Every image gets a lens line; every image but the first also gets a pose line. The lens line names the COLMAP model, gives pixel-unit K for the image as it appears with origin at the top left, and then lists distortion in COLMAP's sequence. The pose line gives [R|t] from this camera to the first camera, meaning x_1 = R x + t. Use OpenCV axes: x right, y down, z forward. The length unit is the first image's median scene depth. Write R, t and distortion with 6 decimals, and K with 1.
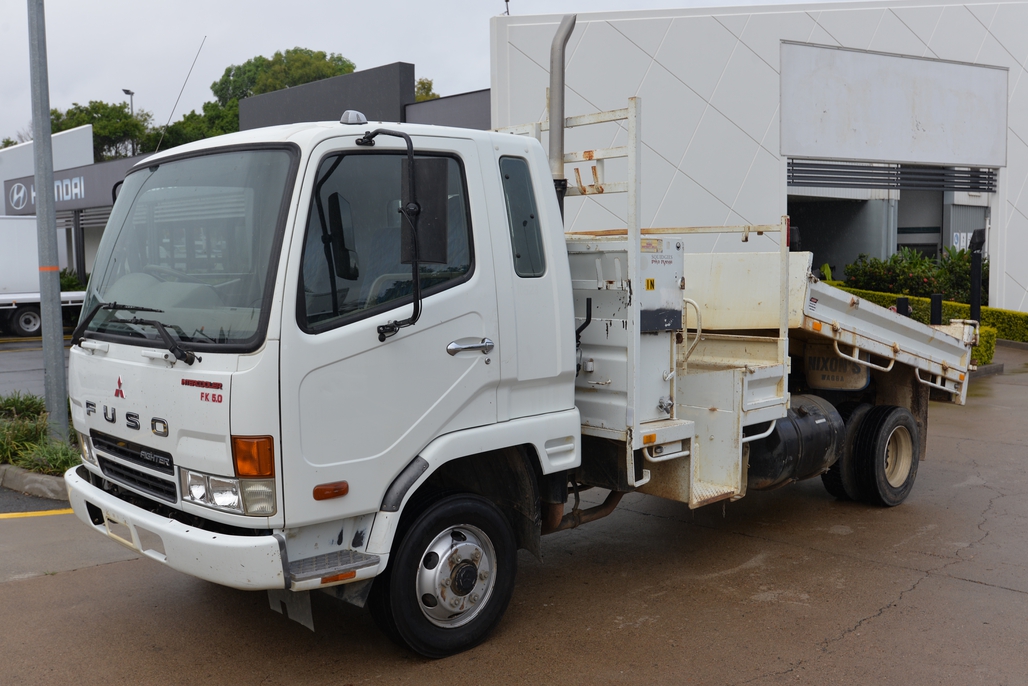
lens RADIAL K [[971.2, 0, 519.8], [0, 971.2, 333.6], [0, 0, 1]] dist [-0.051645, 0.019984]
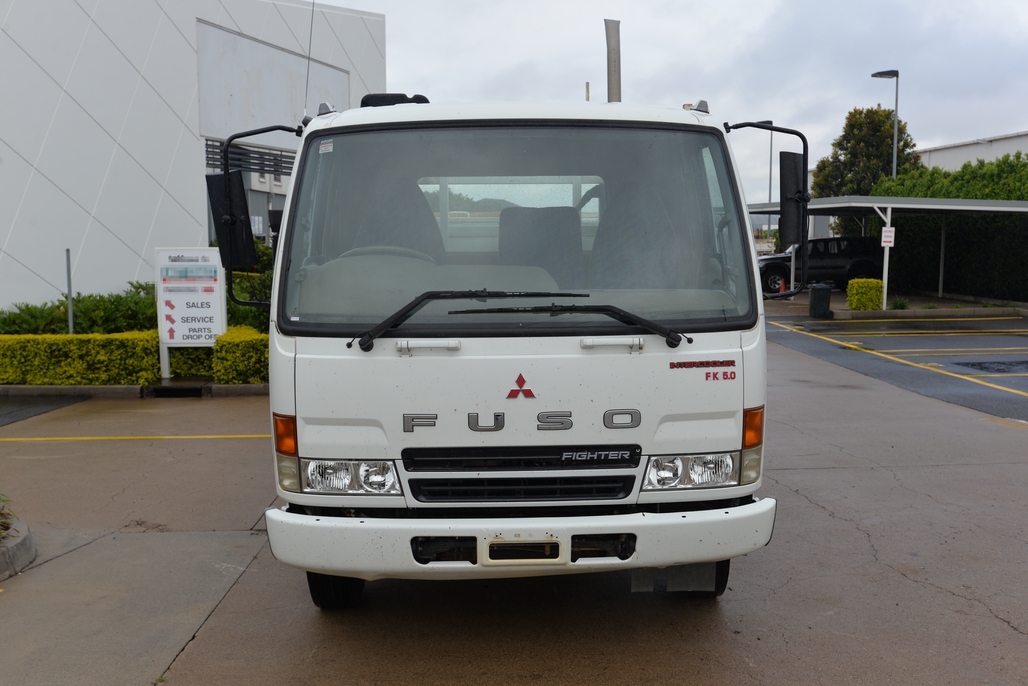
lens RADIAL K [[971.2, 0, 519.8], [0, 971.2, 333.6], [0, 0, 1]] dist [-0.051645, 0.019984]
pose [[0.670939, -0.067541, 0.738430, -0.915330], [0.054171, 0.997647, 0.042031, -0.024254], [-0.739531, 0.011802, 0.673019, 0.359507]]
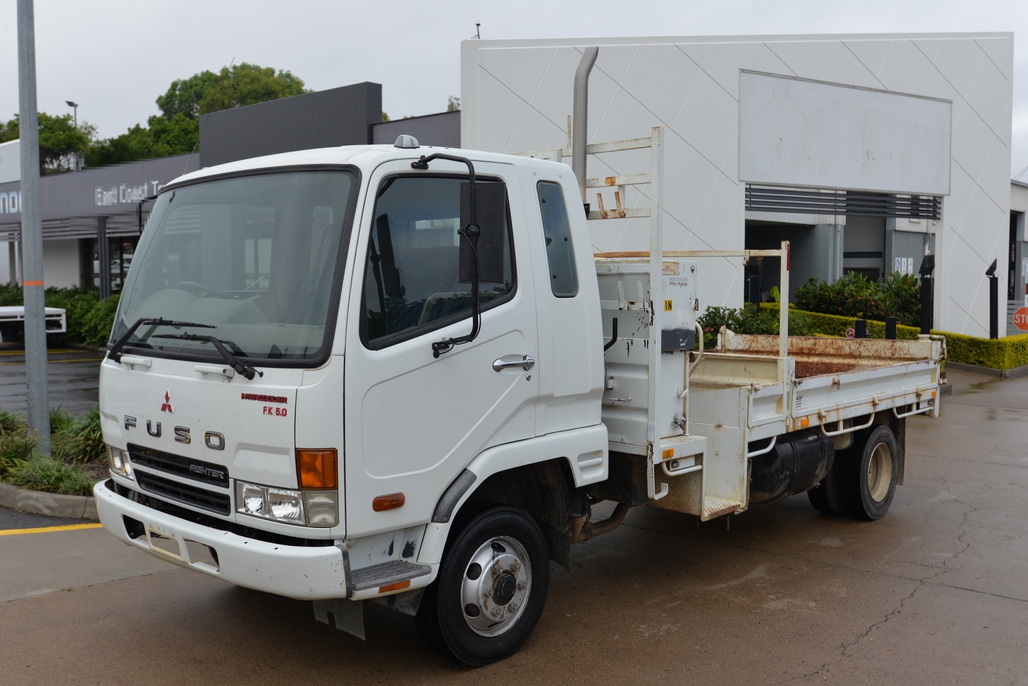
lens RADIAL K [[971.2, 0, 519.8], [0, 971.2, 333.6], [0, 0, 1]] dist [-0.051645, 0.019984]
pose [[0.997973, 0.008234, 0.063103, -0.095419], [-0.006957, 0.999767, -0.020423, 0.002137], [-0.063256, 0.019943, 0.997798, -0.031859]]
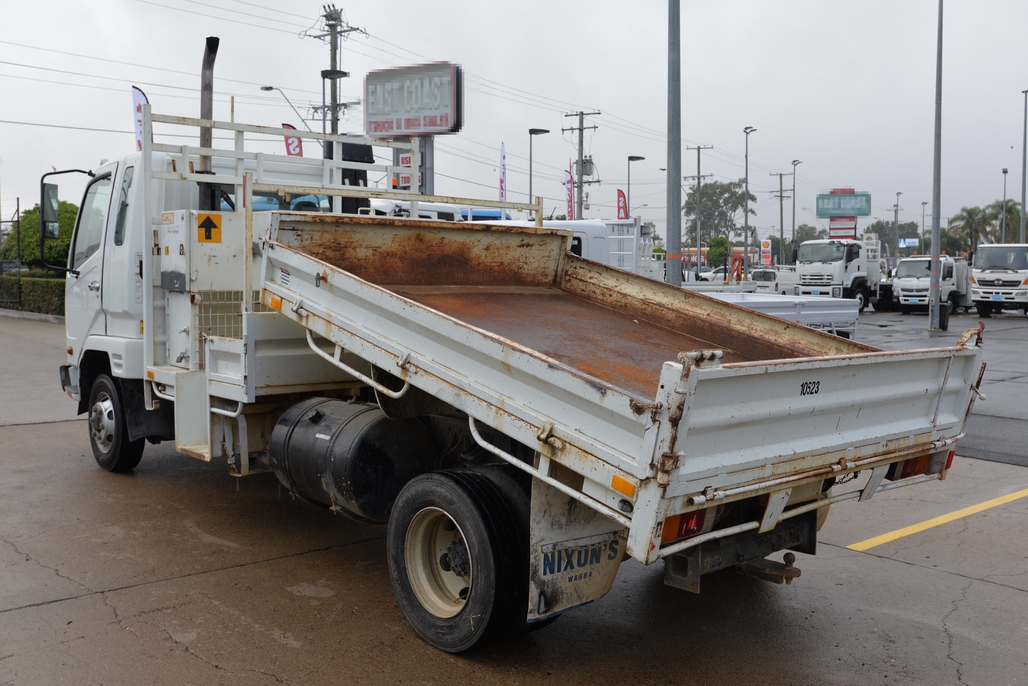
lens RADIAL K [[972.0, 0, 519.1], [0, 972.0, 338.1], [0, 0, 1]] dist [-0.050769, 0.013072]
pose [[-0.041894, 0.068433, -0.996776, 1.395496], [-0.080601, 0.994168, 0.071642, -0.067167], [0.995866, 0.083342, -0.036133, 1.568932]]
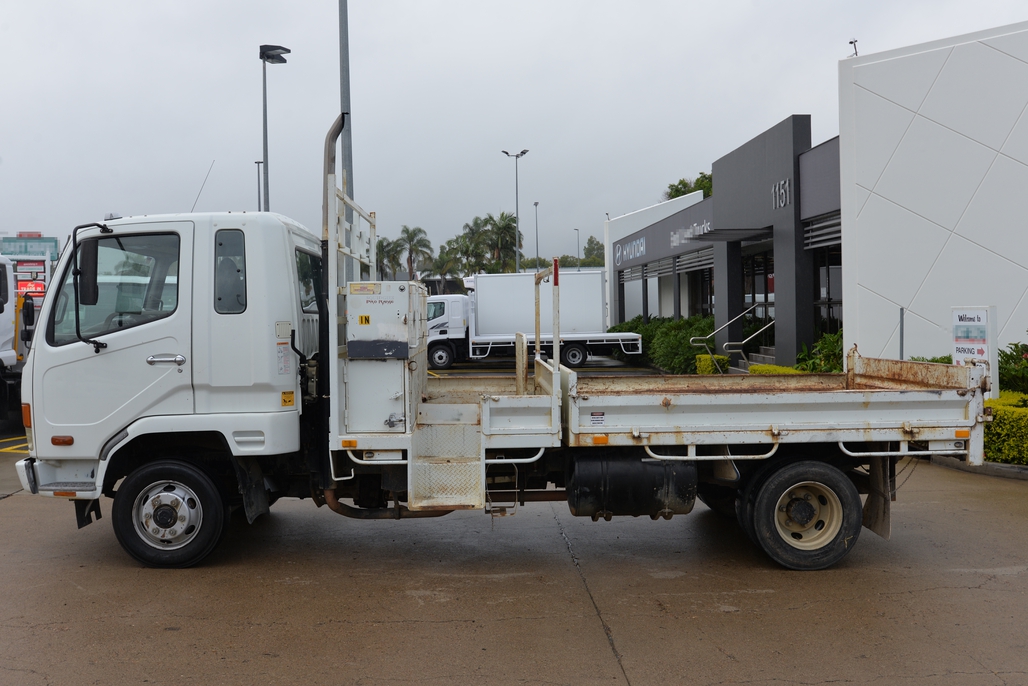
lens RADIAL K [[923.1, 0, 516.8], [0, 923.1, 328.4], [0, 0, 1]] dist [-0.043904, 0.005529]
pose [[0.743850, 0.006194, -0.668318, 1.125615], [-0.041223, 0.998478, -0.036628, -0.005100], [0.667074, 0.054796, 0.742973, 0.265725]]
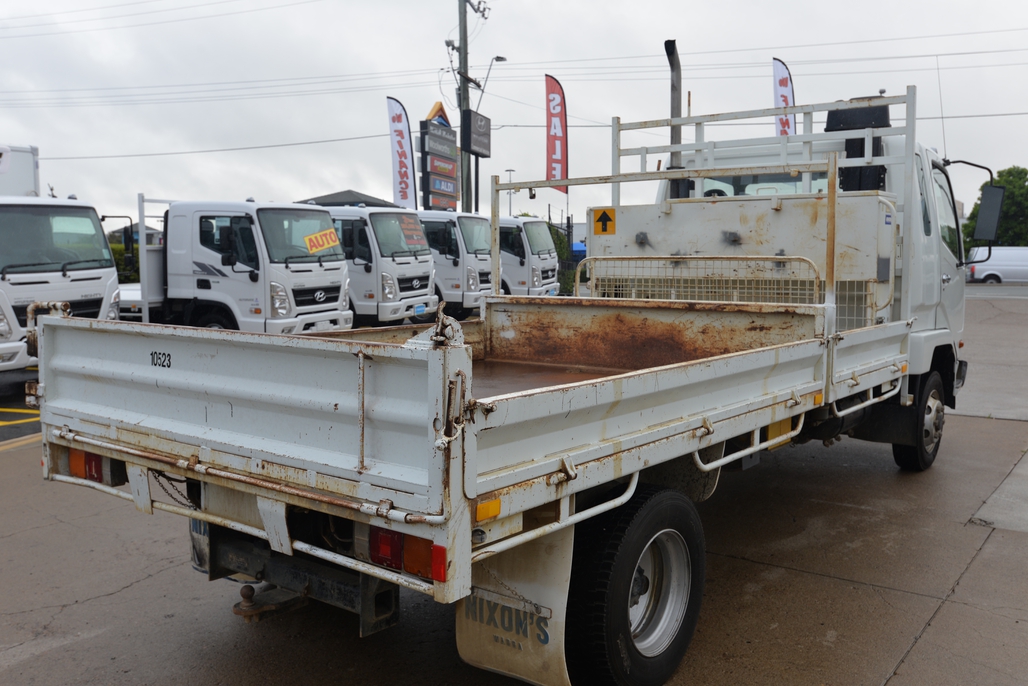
lens RADIAL K [[934.2, 0, 517.6], [0, 934.2, 332.0], [0, 0, 1]] dist [-0.047139, 0.014817]
pose [[-0.989497, 0.015592, -0.143710, 0.482621], [-0.004985, 0.989893, 0.141729, -0.119065], [0.144467, 0.140957, -0.979418, 2.432616]]
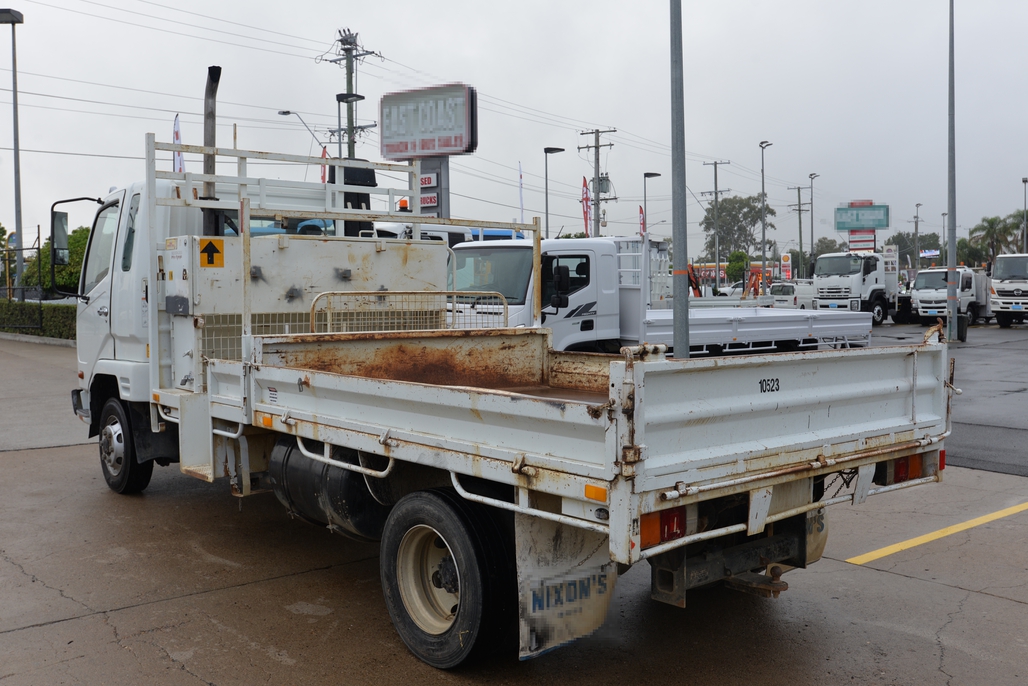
lens RADIAL K [[971.2, 0, 519.8], [0, 971.2, 333.6], [0, 0, 1]] dist [-0.051645, 0.019984]
pose [[-0.062223, 0.046290, -0.996988, 1.406941], [-0.064514, 0.996648, 0.050300, -0.071092], [0.995975, 0.067449, -0.059028, 1.600183]]
